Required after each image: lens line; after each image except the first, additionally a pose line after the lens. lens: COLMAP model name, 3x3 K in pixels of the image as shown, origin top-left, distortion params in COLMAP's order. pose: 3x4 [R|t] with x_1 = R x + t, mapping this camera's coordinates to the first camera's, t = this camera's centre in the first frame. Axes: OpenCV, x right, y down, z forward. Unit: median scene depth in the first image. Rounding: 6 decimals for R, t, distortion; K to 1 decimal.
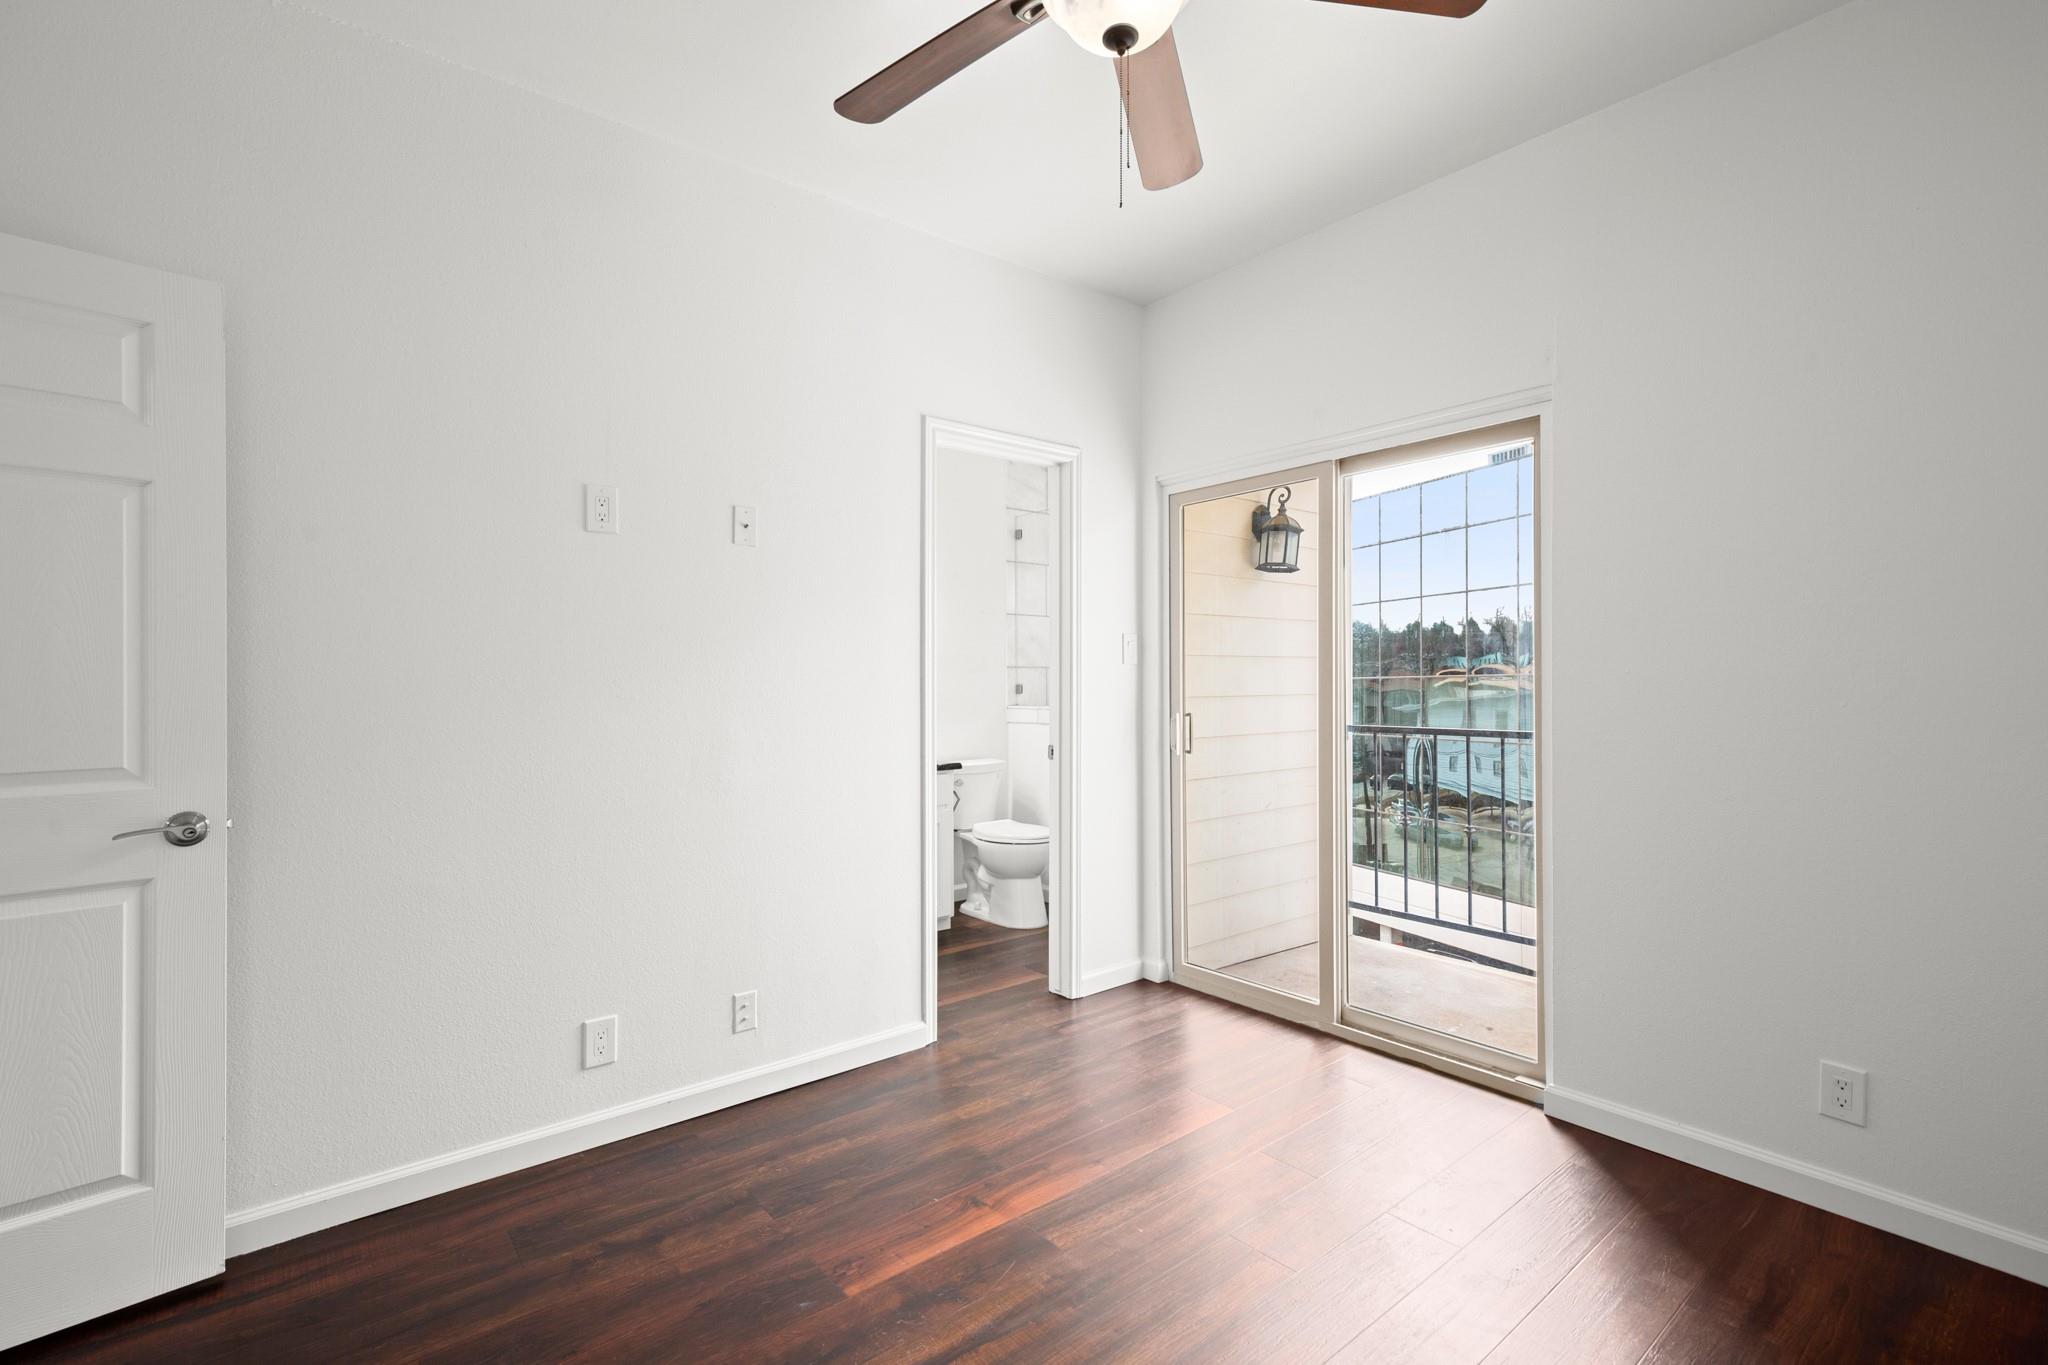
lens RADIAL K [[906.9, 0, 1024.0], [0, 906.9, 682.5], [0, 0, 1]] dist [0.000631, 0.000197]
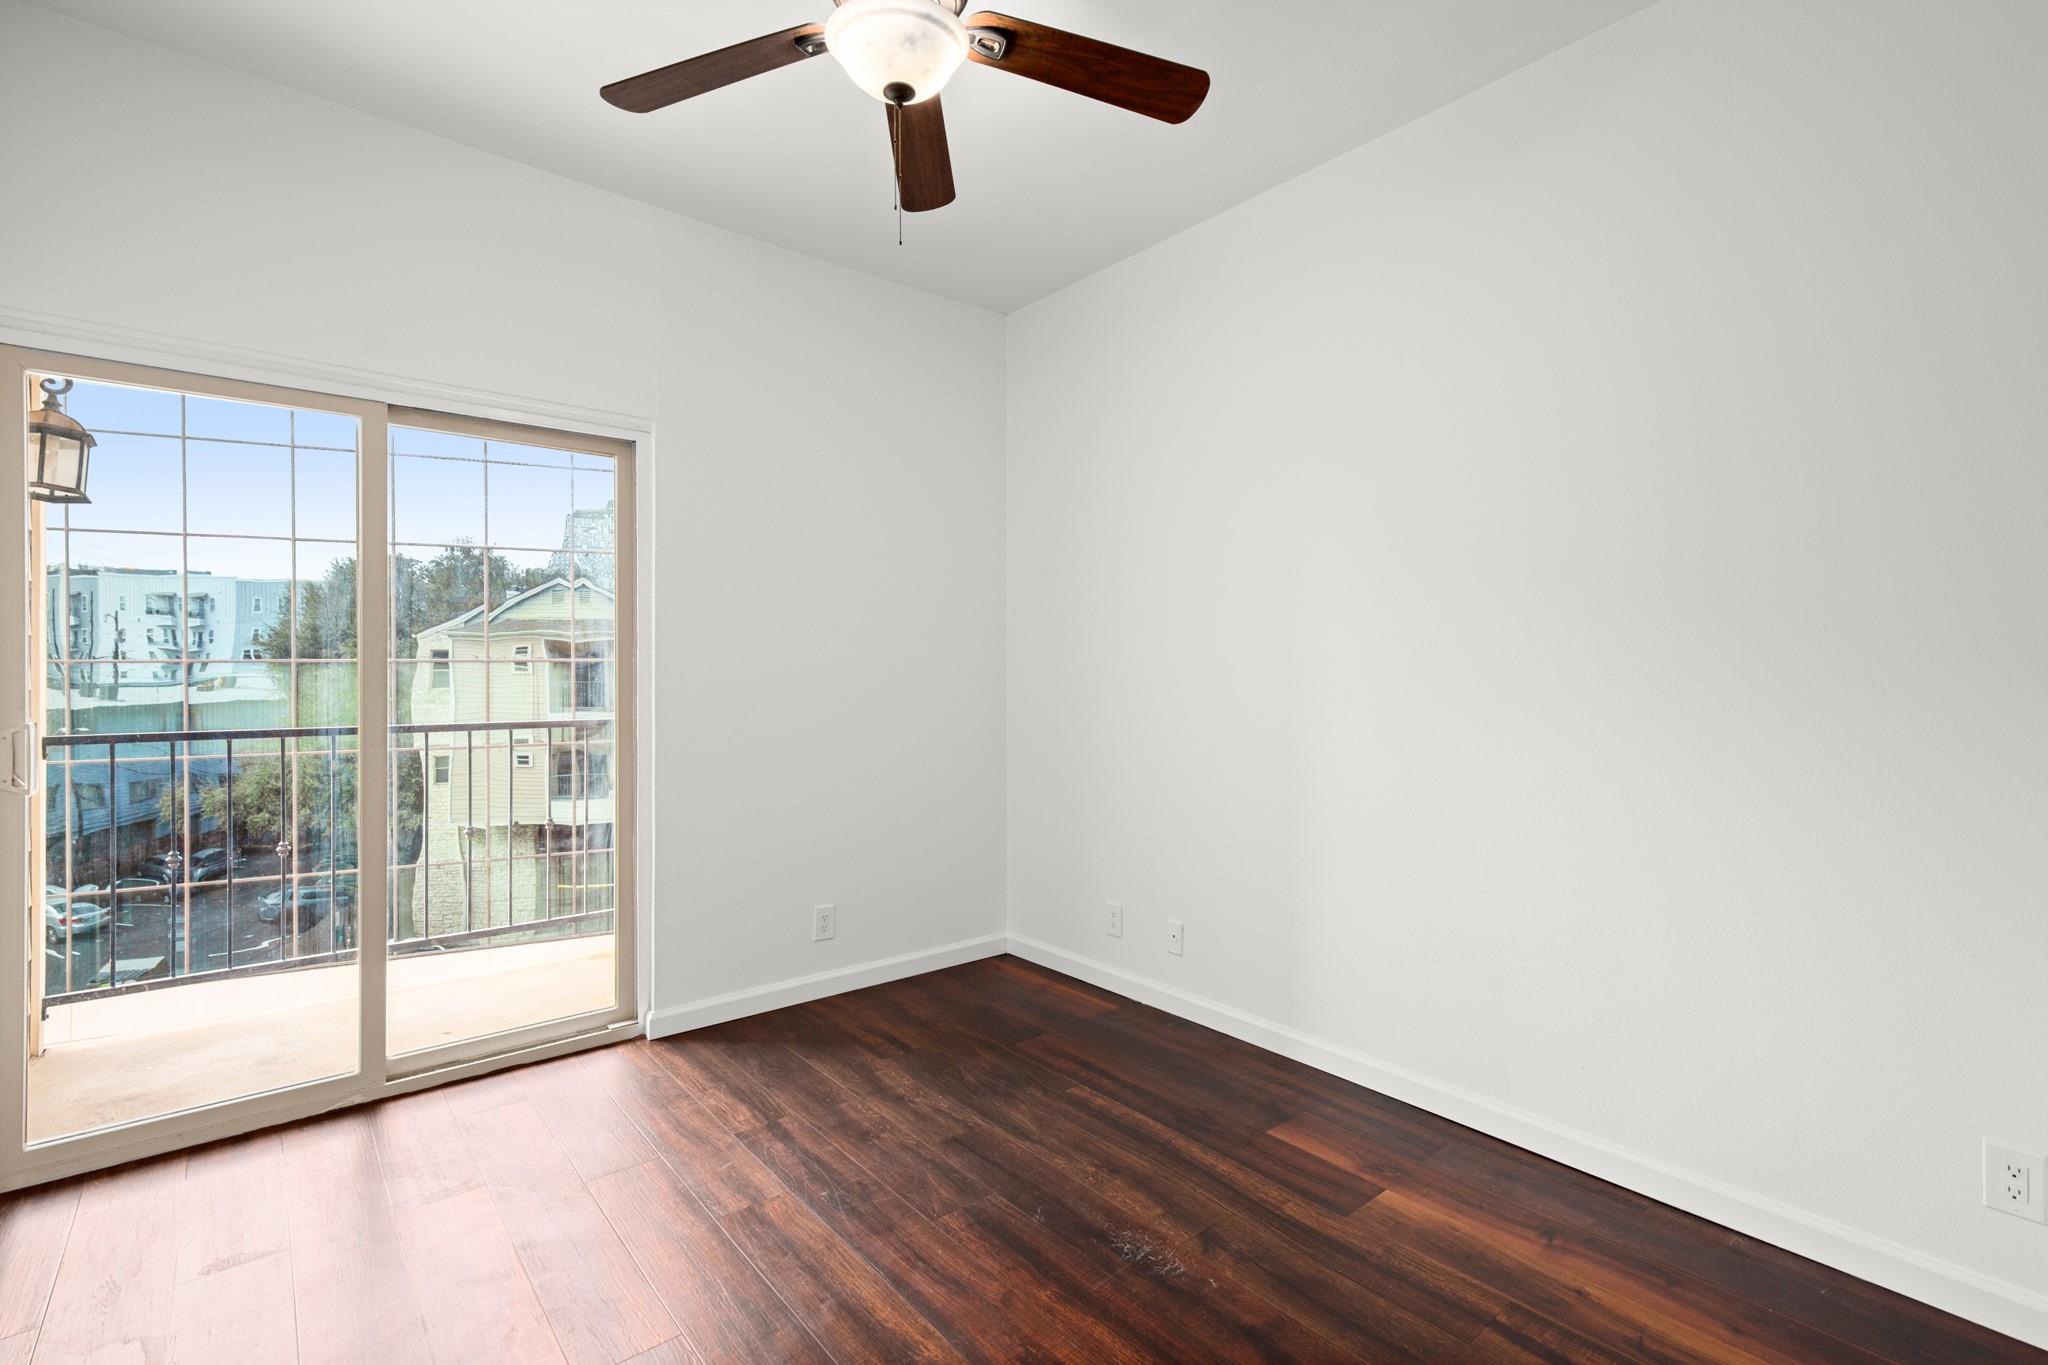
lens RADIAL K [[926.3, 0, 1017.1], [0, 926.3, 667.2], [0, 0, 1]] dist [0.000928, 0.000207]
pose [[-0.003692, 0.012883, 0.999910, -0.562075], [-0.000206, 0.999917, -0.012884, 0.008016], [-0.999993, -0.000254, -0.003689, 0.472270]]
